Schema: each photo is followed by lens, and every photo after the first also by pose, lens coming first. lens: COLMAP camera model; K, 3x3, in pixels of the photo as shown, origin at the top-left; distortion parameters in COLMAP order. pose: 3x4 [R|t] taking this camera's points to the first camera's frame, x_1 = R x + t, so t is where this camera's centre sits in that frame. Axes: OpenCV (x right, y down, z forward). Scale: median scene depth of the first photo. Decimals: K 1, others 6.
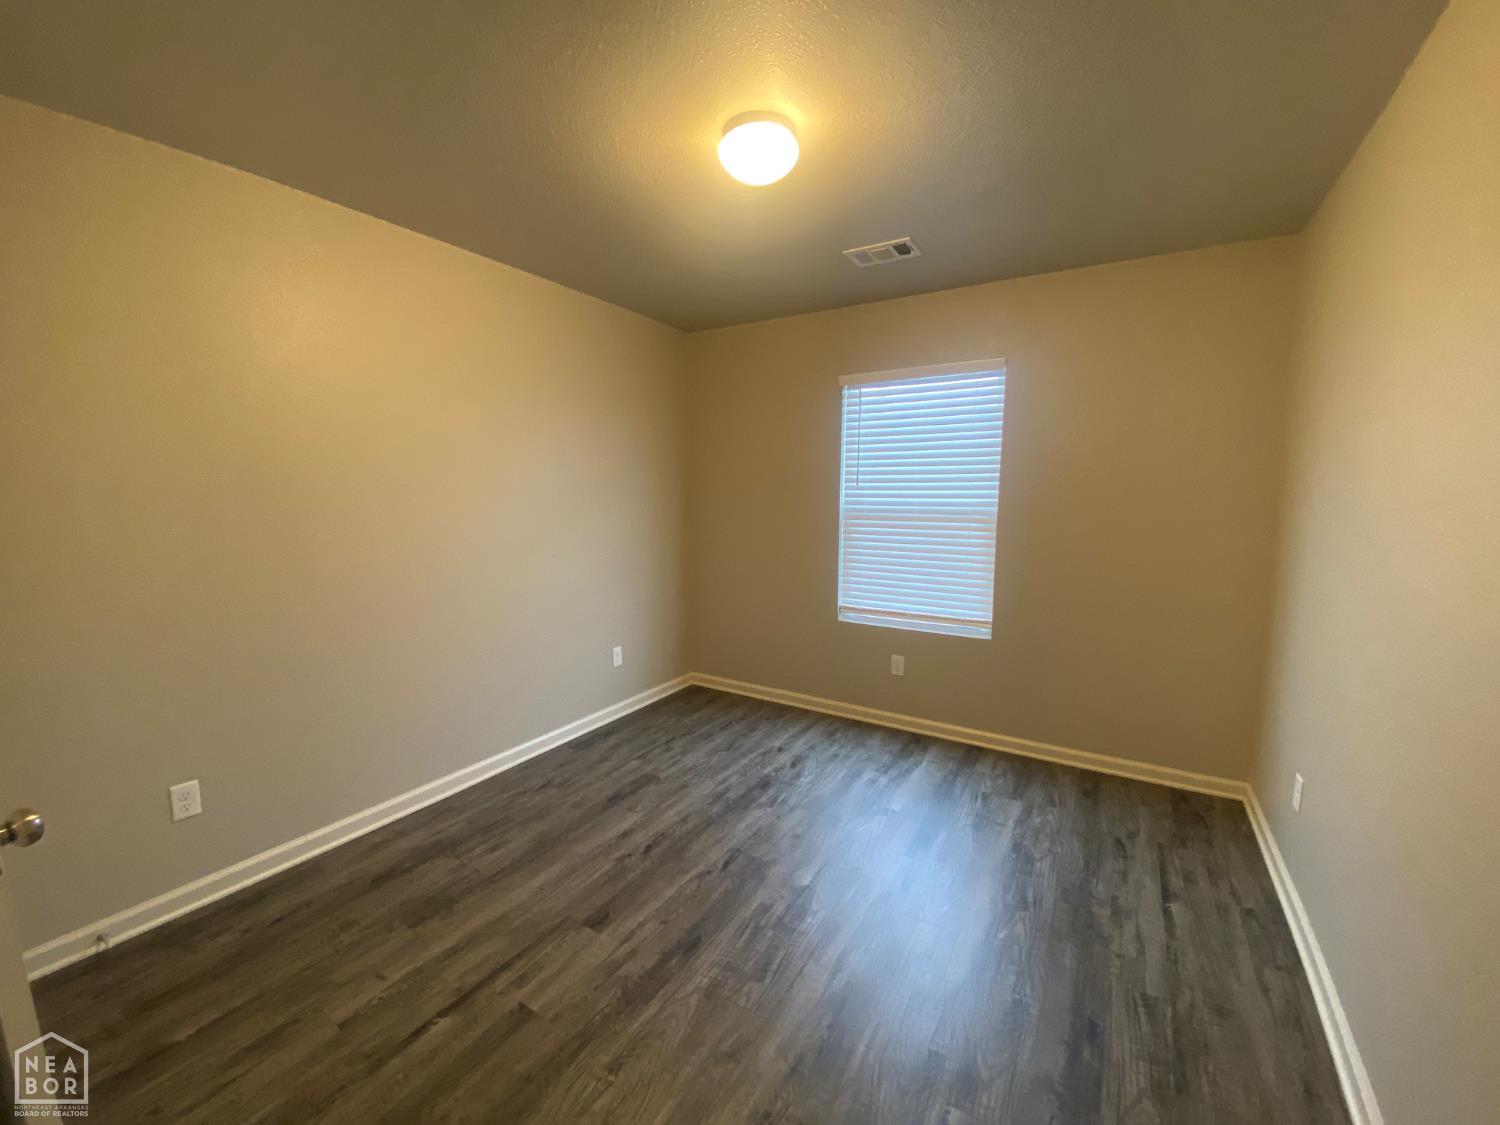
lens RADIAL K [[607.0, 0, 744.2], [0, 607.0, 574.8], [0, 0, 1]] dist [-0.003503, -0.002438]
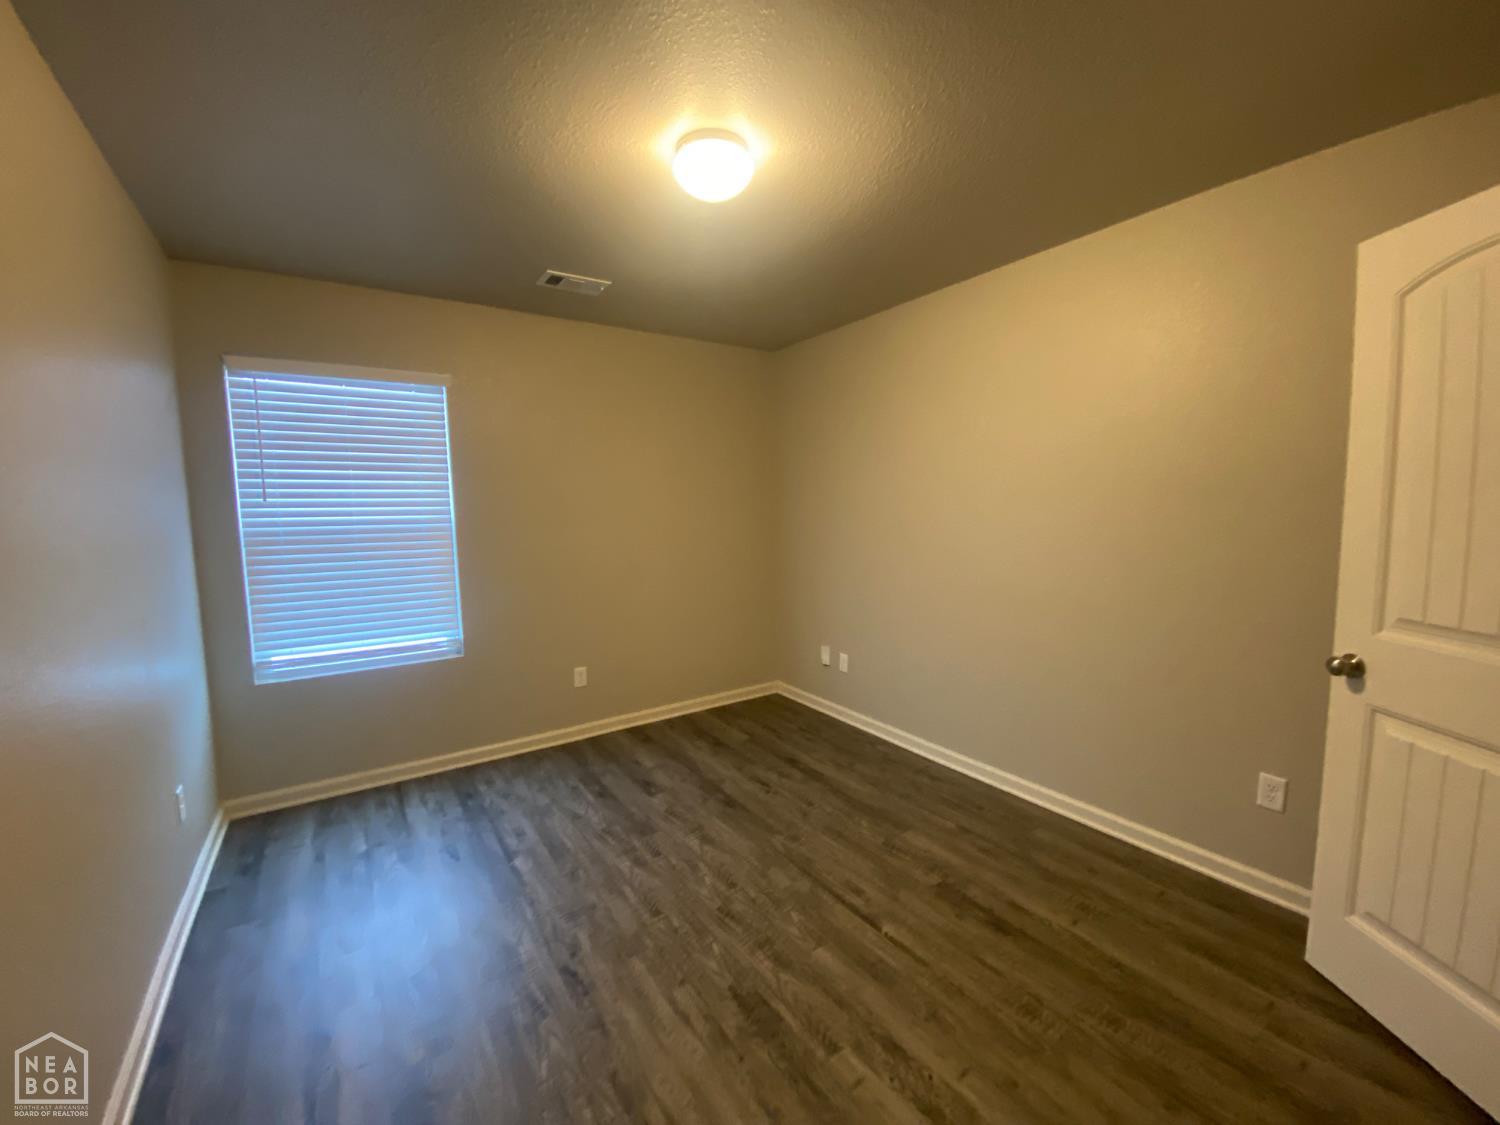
lens RADIAL K [[607.0, 0, 748.4], [0, 607.0, 560.4], [0, 0, 1]] dist [-0.003503, -0.002438]
pose [[0.421753, -0.097901, 0.901410, -0.263128], [0.135840, 0.989756, 0.043939, -0.026270], [-0.896478, 0.103916, 0.430731, 0.138446]]
